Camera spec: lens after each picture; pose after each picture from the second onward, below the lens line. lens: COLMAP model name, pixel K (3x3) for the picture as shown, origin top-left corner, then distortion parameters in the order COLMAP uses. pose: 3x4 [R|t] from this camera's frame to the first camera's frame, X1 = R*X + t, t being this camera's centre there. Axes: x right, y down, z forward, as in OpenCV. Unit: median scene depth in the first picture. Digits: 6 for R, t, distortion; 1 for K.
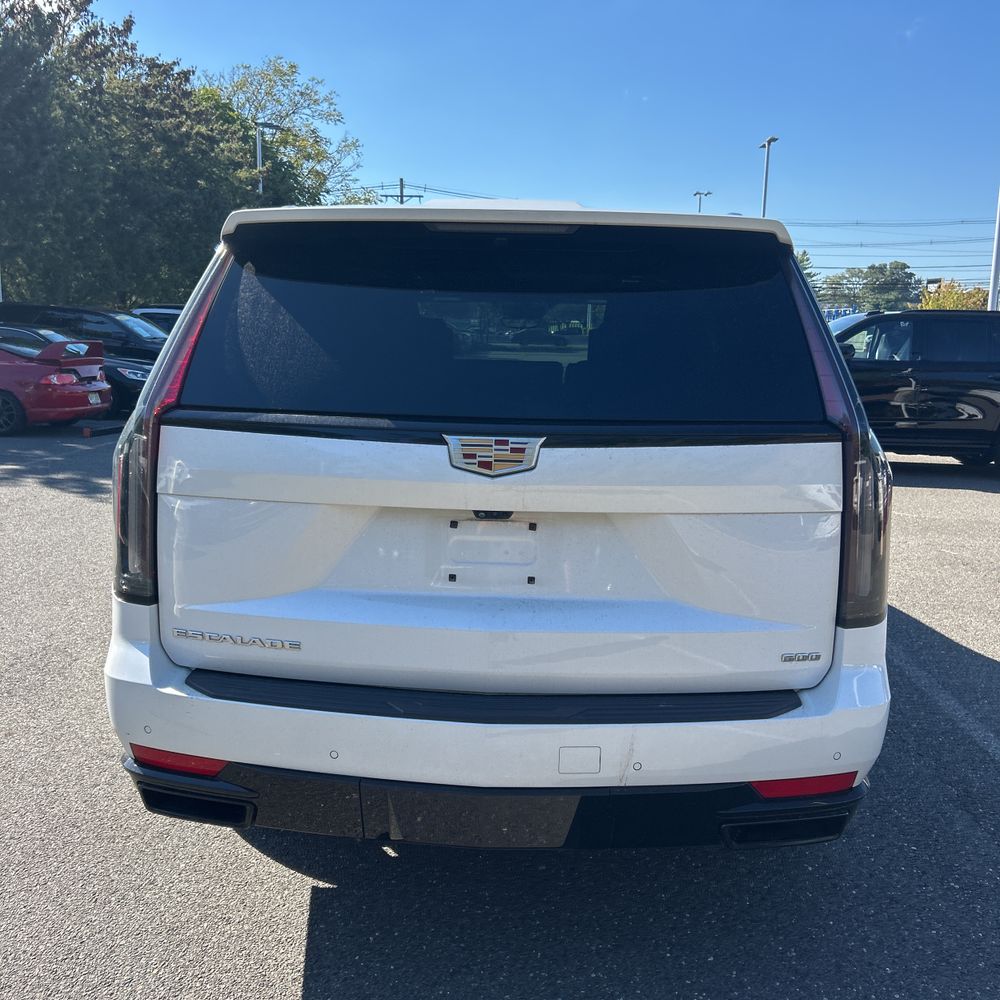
lens RADIAL K [[993.1, 0, 464.3], [0, 993.1, 500.2], [0, 0, 1]] dist [0.023766, 0.027851]
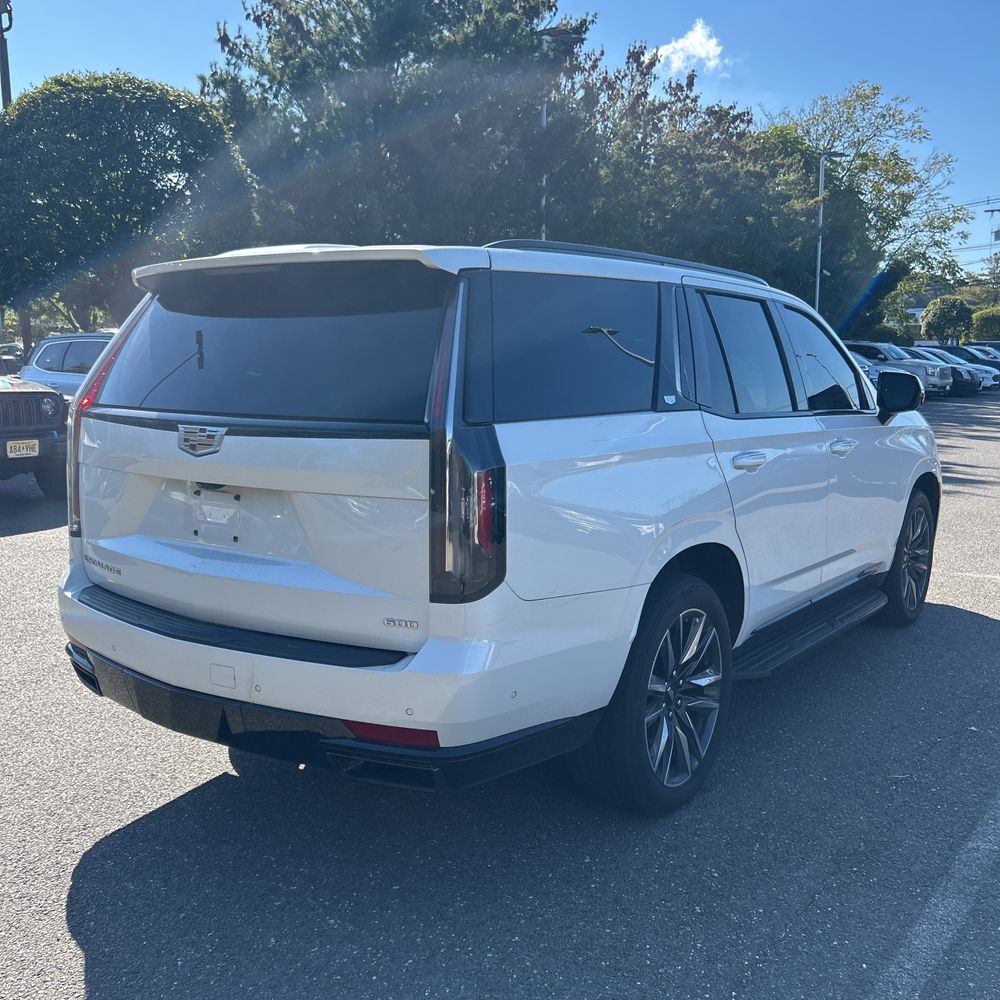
lens RADIAL K [[996.4, 0, 485.0], [0, 996.4, 503.7], [0, 0, 1]] dist [0.009180, 0.000993]
pose [[0.852883, 0.056596, -0.519025, 0.741592], [-0.072085, 0.997351, -0.009699, 0.017692], [0.517102, 0.045686, 0.854704, 0.041469]]
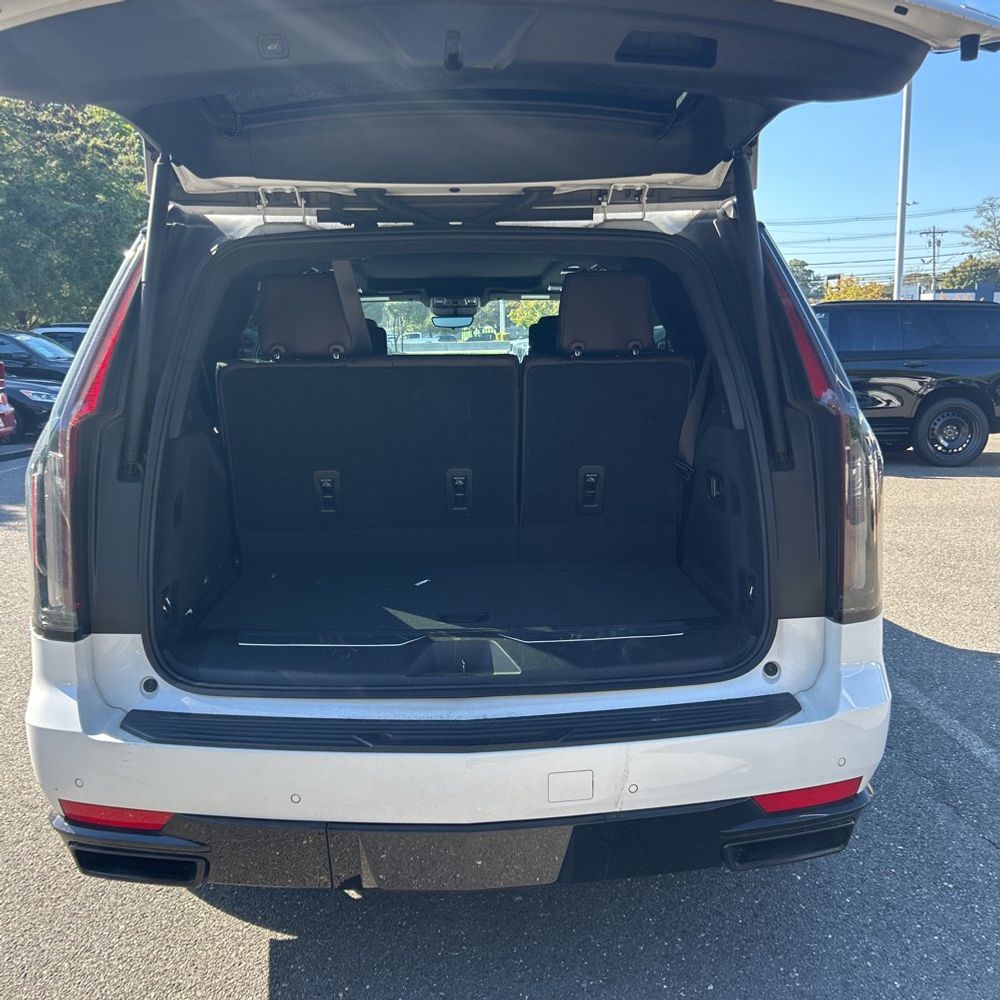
lens RADIAL K [[991.6, 0, 460.9], [0, 991.6, 499.5], [0, 0, 1]] dist [0.056284, -0.026937]
pose [[0.996029, -0.046642, 0.075834, -0.029217], [0.047379, 0.998845, -0.007949, 0.001925], [-0.075375, 0.011510, 0.997089, 0.069518]]
